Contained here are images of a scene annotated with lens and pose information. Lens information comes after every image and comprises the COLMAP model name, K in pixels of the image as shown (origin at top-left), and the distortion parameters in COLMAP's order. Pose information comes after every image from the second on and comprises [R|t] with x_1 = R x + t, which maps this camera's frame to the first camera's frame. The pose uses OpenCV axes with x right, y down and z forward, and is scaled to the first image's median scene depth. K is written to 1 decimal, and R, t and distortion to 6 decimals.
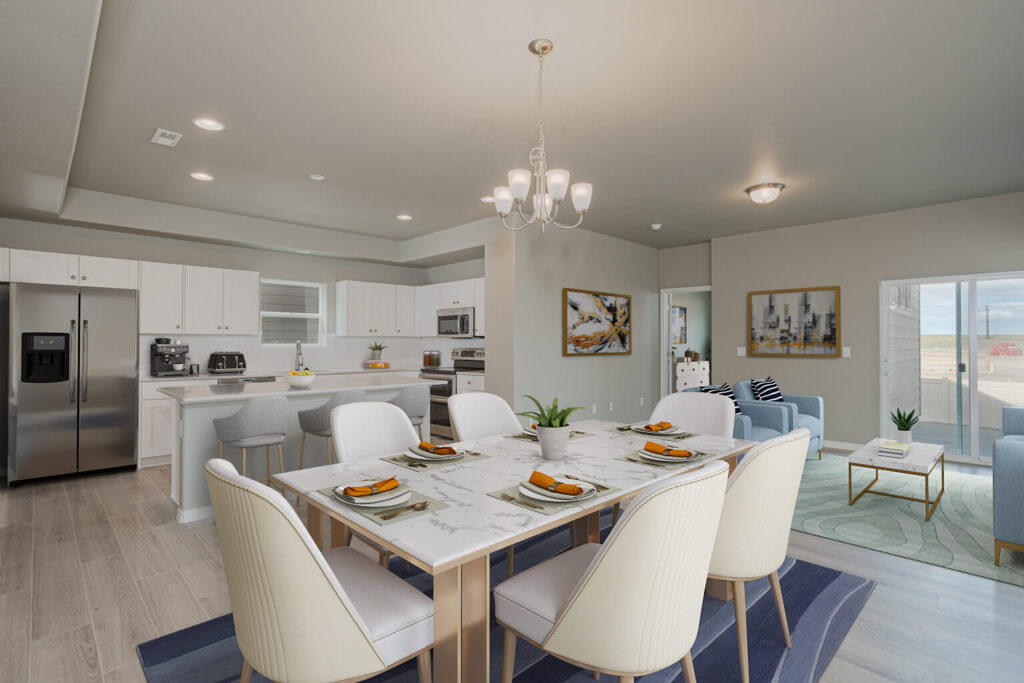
lens RADIAL K [[493.8, 0, 489.5], [0, 493.8, 338.9], [0, 0, 1]] dist [-0.000940, 0.014326]
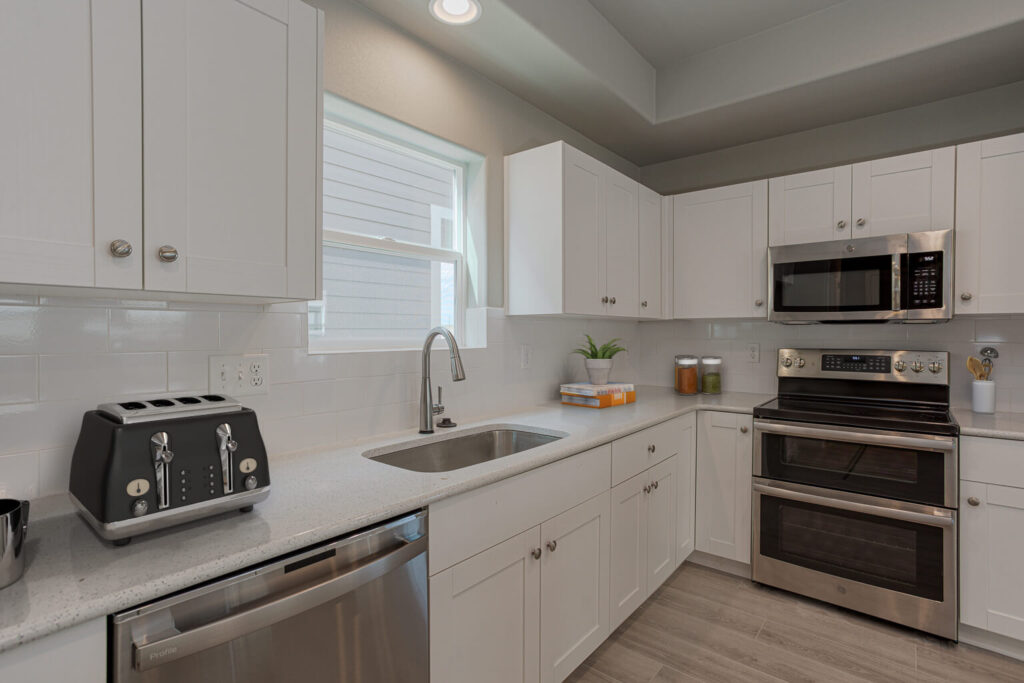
lens RADIAL K [[494.9, 0, 502.0], [0, 494.9, 340.0], [0, 0, 1]] dist [-0.047509, 0.028582]
pose [[0.992242, -0.004975, 0.124219, -0.417143], [0.002756, 0.999834, 0.018025, 0.004960], [-0.124288, -0.017543, 0.992091, 0.772246]]
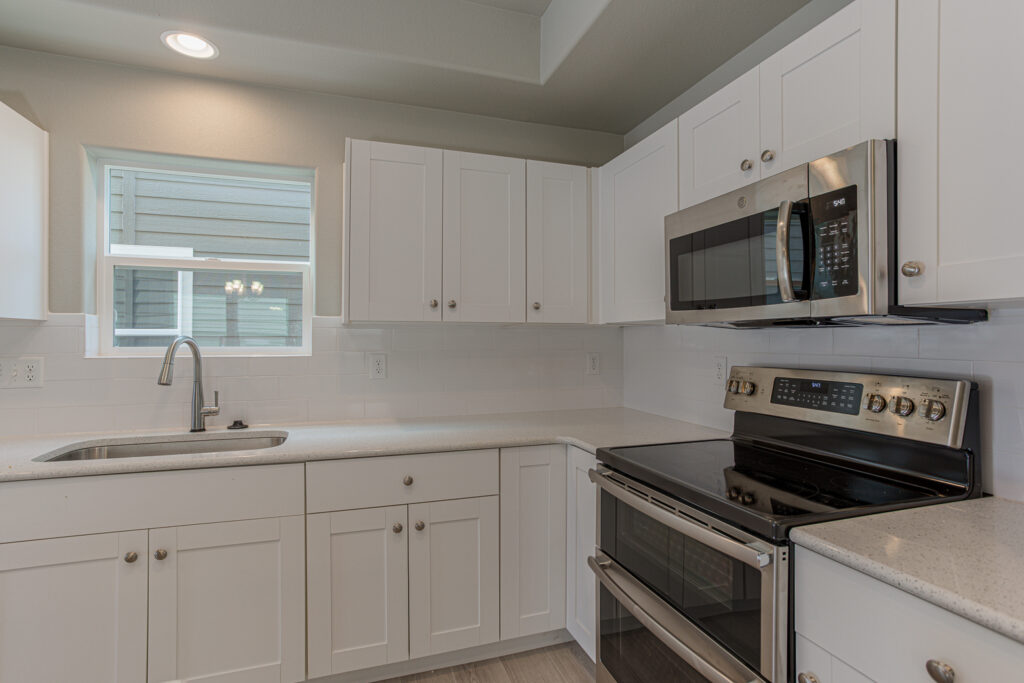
lens RADIAL K [[494.9, 0, 502.0], [0, 494.9, 340.0], [0, 0, 1]] dist [-0.047509, 0.028582]
pose [[0.910004, -0.002879, -0.414590, -0.092557], [0.004240, 0.999988, 0.002363, 0.004924], [0.414578, -0.003908, 0.910005, 0.864352]]
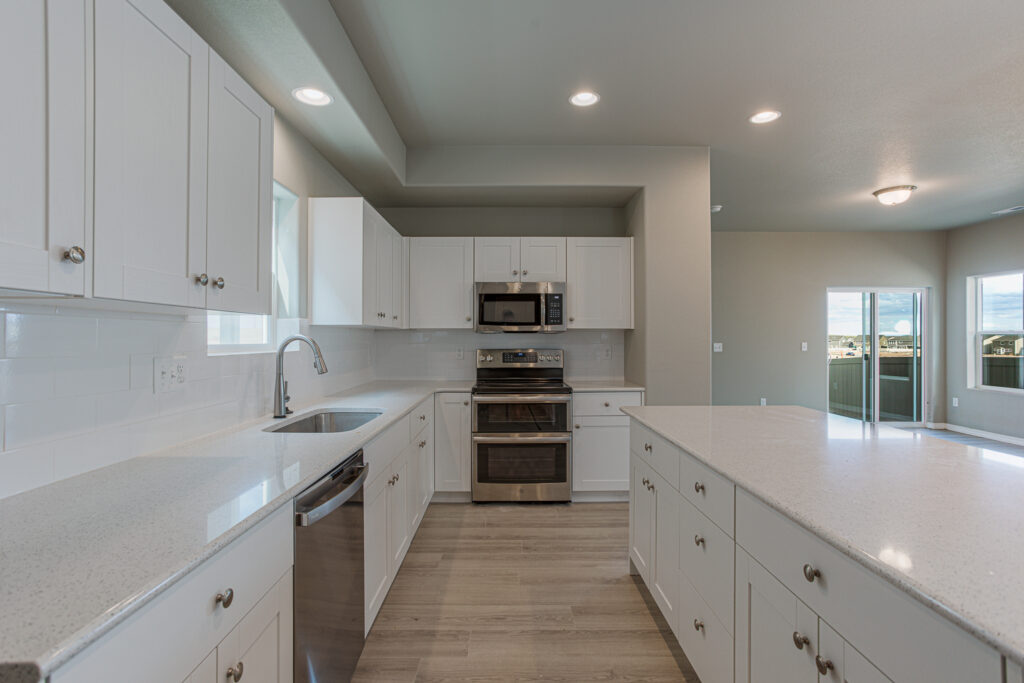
lens RADIAL K [[494.9, 0, 502.0], [0, 494.9, 340.0], [0, 0, 1]] dist [-0.047509, 0.028582]
pose [[0.690627, -0.005320, 0.723192, -0.587475], [0.000684, 0.999977, 0.006703, 0.004301], [-0.723211, -0.004134, 0.690615, 0.686998]]
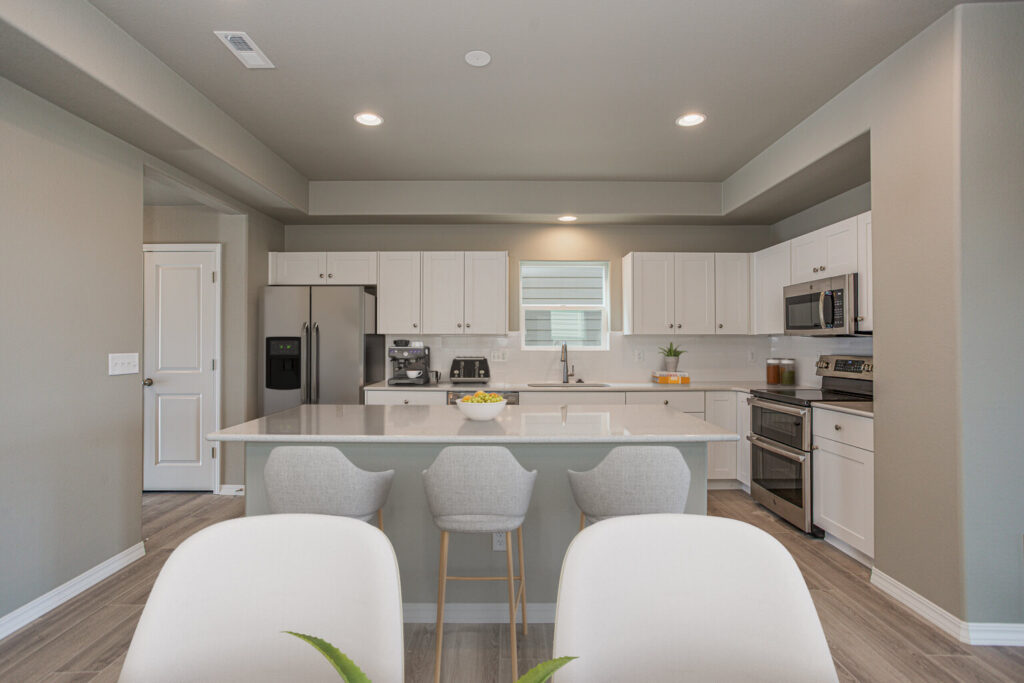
lens RADIAL K [[478.7, 0, 512.0], [0, 478.7, 341.5], [0, 0, 1]] dist [-0.055310, -0.000023]
pose [[0.735387, -0.004042, -0.677635, 0.033158], [0.005369, 0.999986, -0.000139, 0.002710], [0.677626, -0.003536, 0.735398, 0.463660]]
